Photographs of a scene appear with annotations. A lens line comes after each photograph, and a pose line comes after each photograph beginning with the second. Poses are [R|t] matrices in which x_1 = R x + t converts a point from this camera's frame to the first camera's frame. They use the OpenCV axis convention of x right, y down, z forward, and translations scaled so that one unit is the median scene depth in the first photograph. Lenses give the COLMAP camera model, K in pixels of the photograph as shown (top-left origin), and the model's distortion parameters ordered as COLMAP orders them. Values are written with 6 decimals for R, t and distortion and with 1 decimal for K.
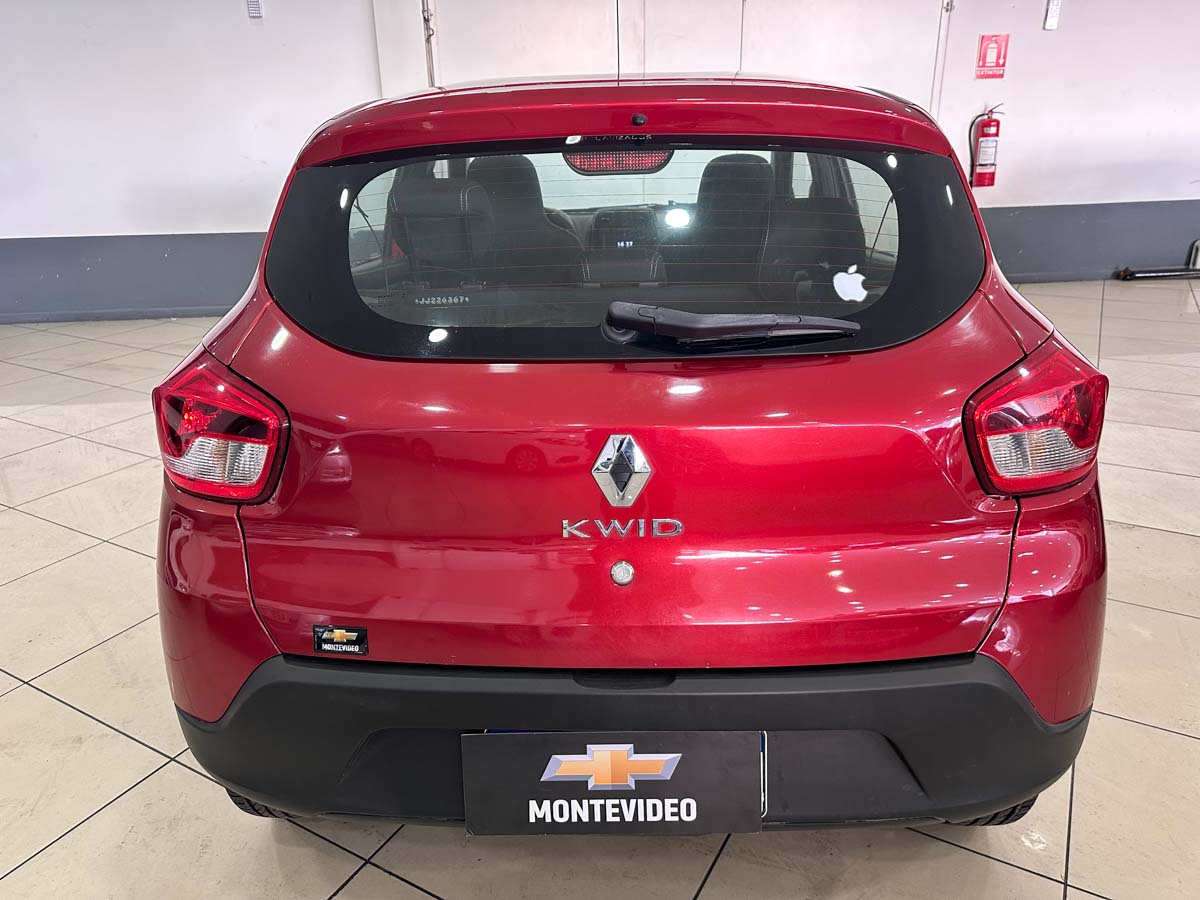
lens RADIAL K [[842.7, 0, 594.7], [0, 842.7, 444.9], [0, 0, 1]] dist [0.051836, -0.061784]
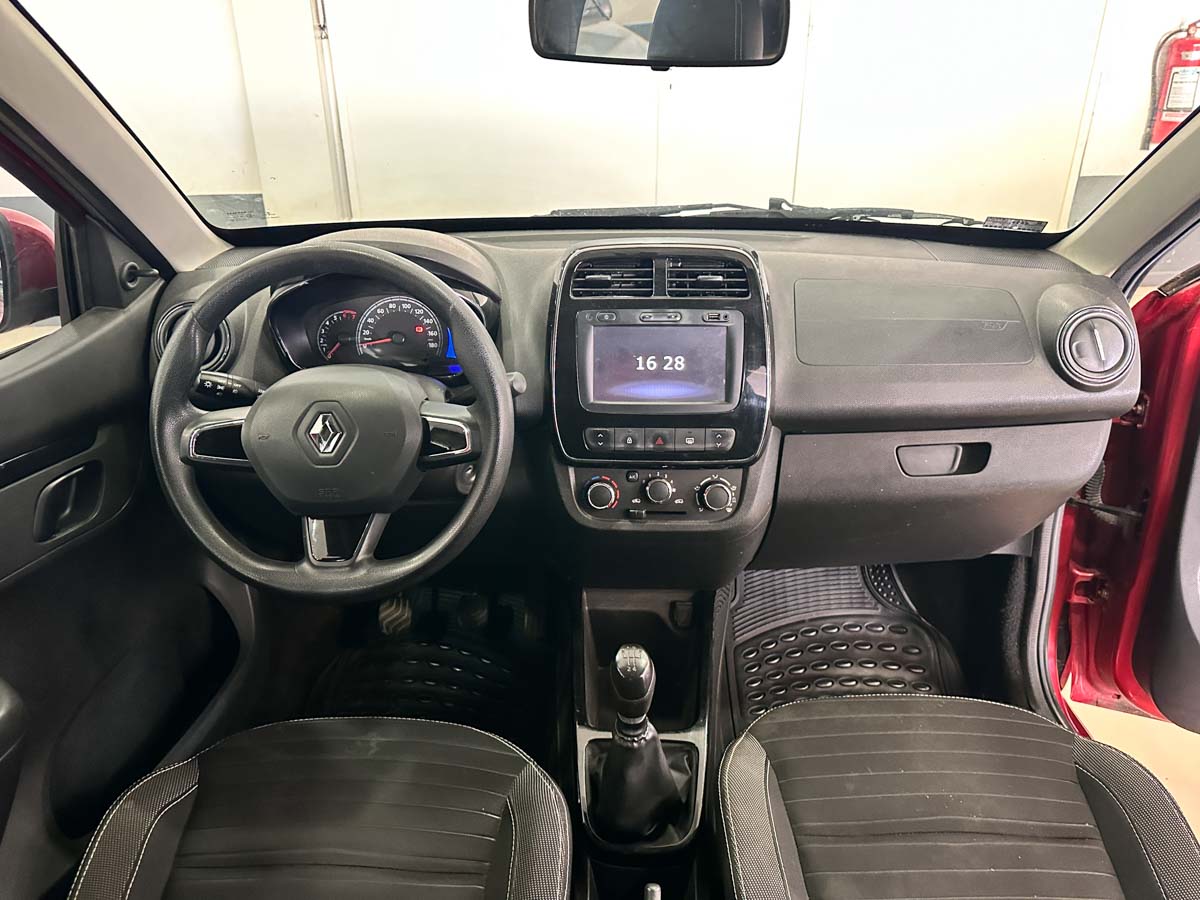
lens RADIAL K [[842.7, 0, 594.7], [0, 842.7, 444.9], [0, 0, 1]] dist [0.051836, -0.061784]
pose [[0.999731, 0.013967, 0.018533, 0.013053], [-0.015262, 0.997313, 0.071644, -0.551959], [-0.017483, -0.071908, 0.997258, 1.671136]]
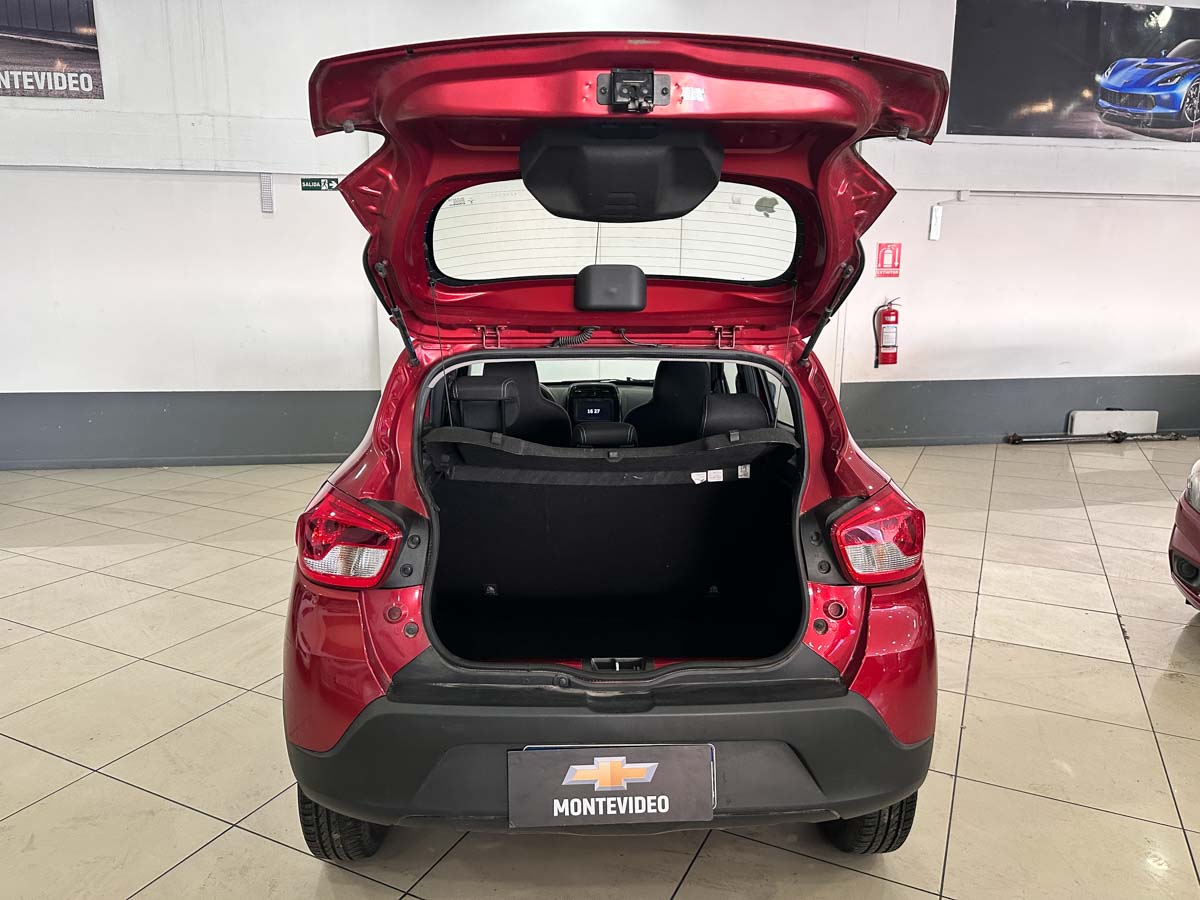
lens RADIAL K [[842.7, 0, 594.7], [0, 842.7, 444.9], [0, 0, 1]] dist [0.051836, -0.061784]
pose [[0.997843, 0.013224, 0.064293, -0.102775], [-0.001529, 0.983910, -0.178656, 0.077881], [-0.065621, 0.178172, 0.981809, -0.503810]]
